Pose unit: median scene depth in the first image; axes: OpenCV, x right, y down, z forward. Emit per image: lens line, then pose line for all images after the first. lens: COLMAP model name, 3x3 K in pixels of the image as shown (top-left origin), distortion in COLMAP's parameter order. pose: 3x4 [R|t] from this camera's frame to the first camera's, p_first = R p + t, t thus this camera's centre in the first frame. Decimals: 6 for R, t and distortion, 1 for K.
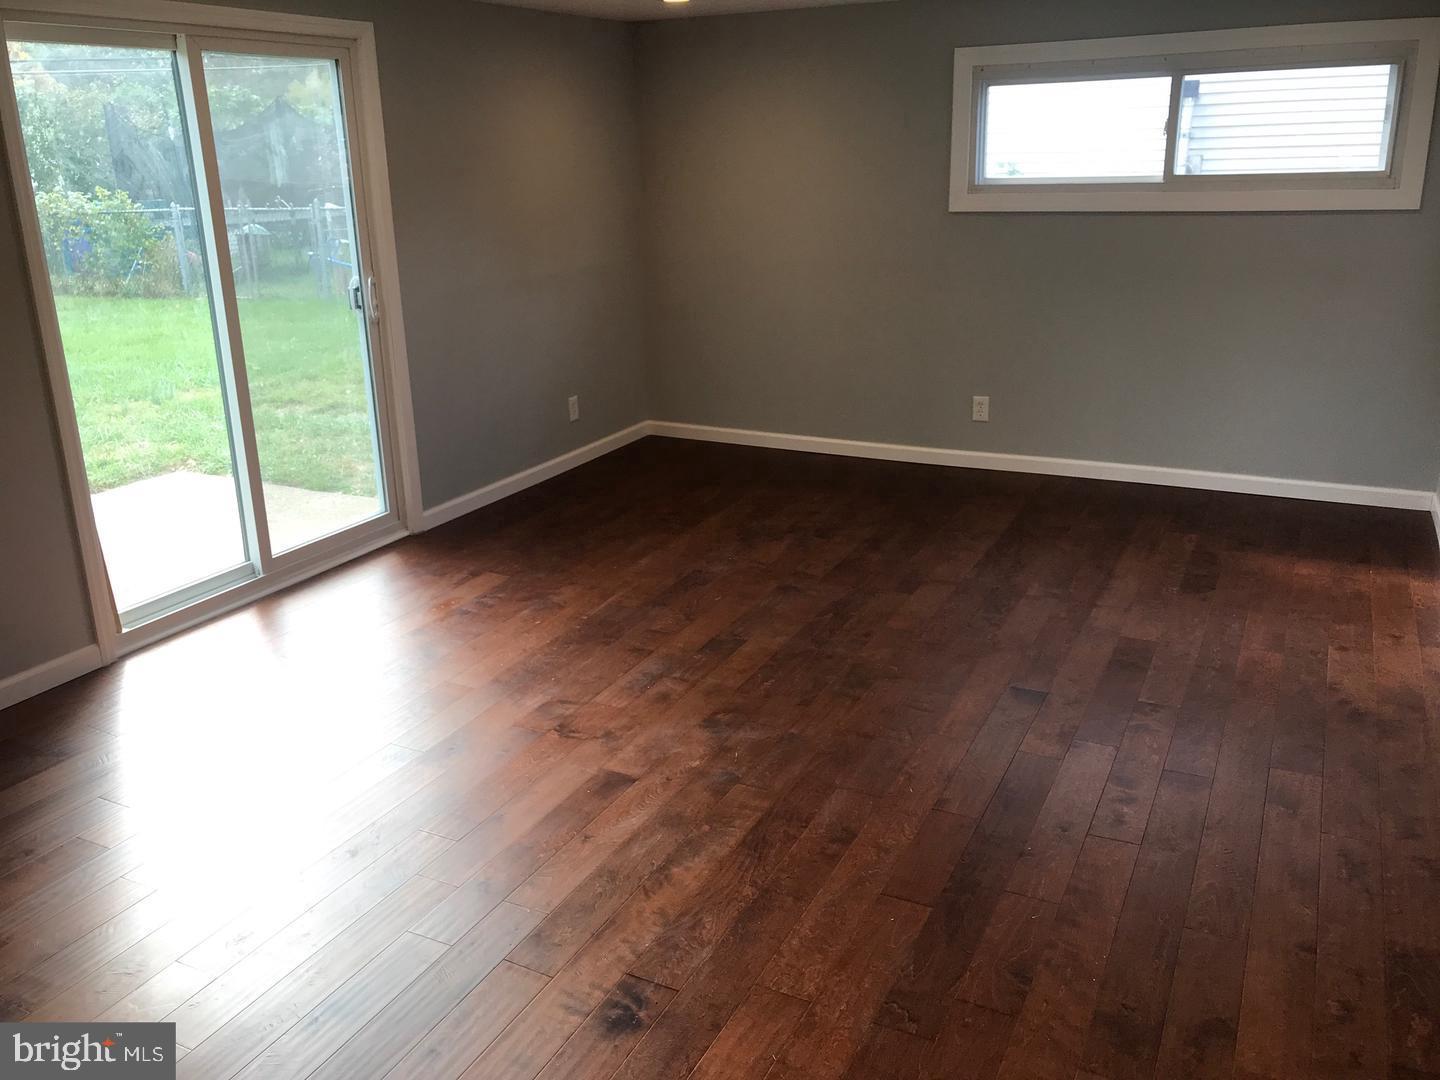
lens RADIAL K [[1179.6, 0, 702.1], [0, 1179.6, 533.7], [0, 0, 1]] dist [0.155934, -0.437326]
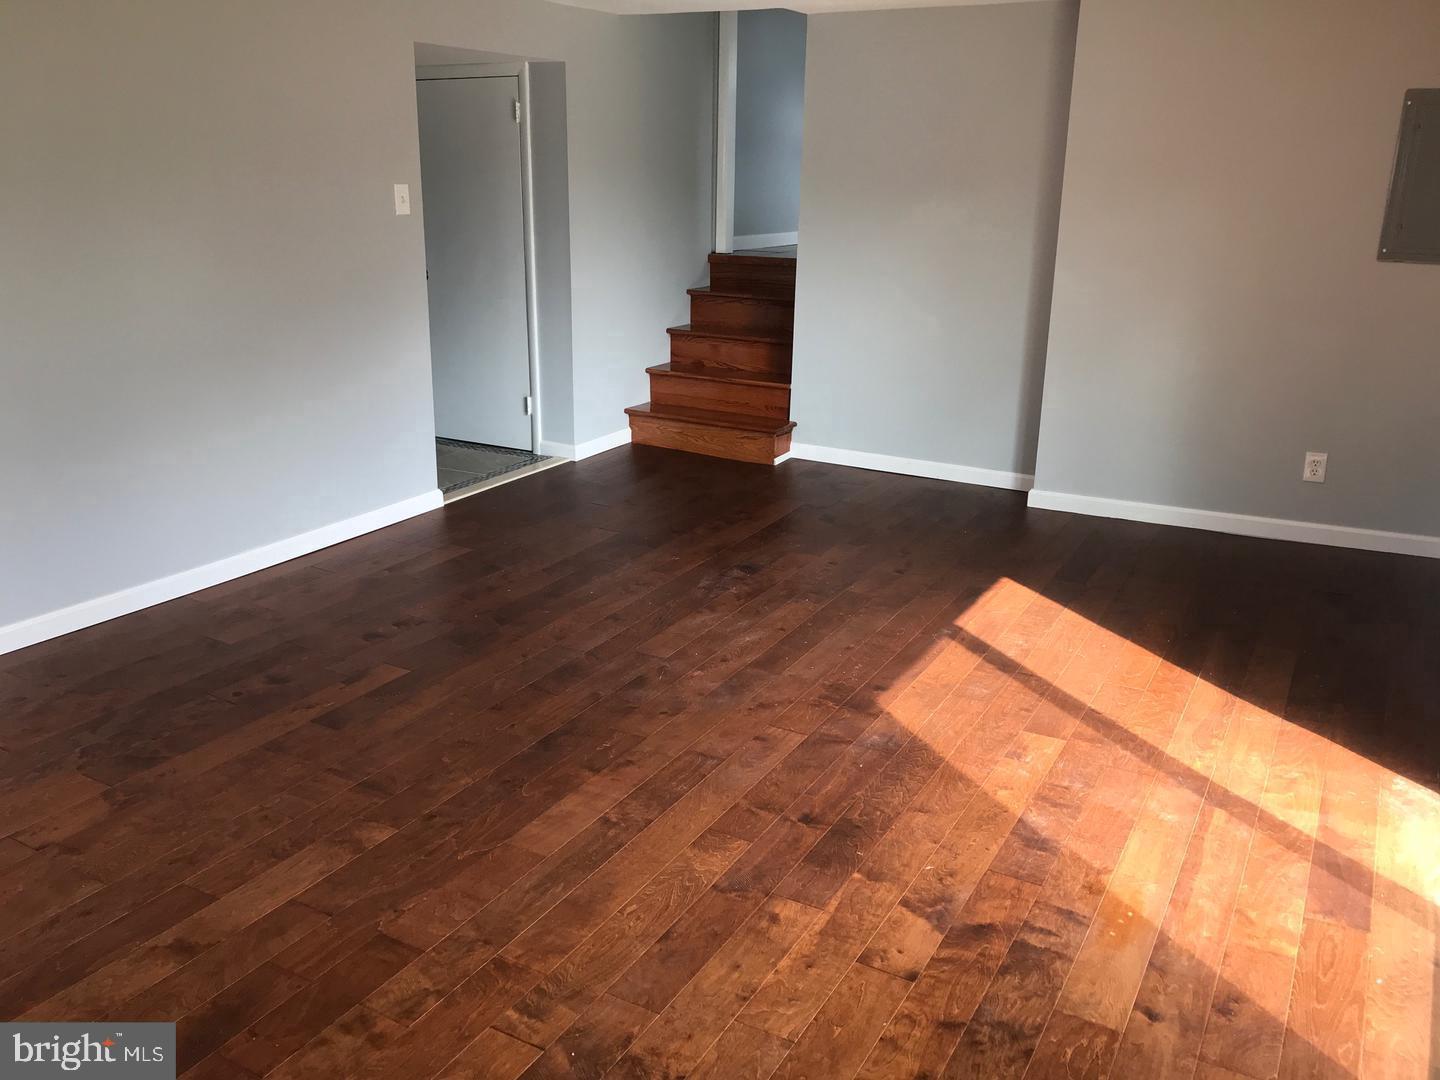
lens RADIAL K [[1179.6, 0, 702.1], [0, 1179.6, 533.7], [0, 0, 1]] dist [0.155934, -0.437326]
pose [[-0.998491, 0.006290, 0.054561, -0.064443], [0.036108, 0.823732, 0.565829, -0.495757], [-0.041385, 0.566945, -0.822715, 1.648062]]
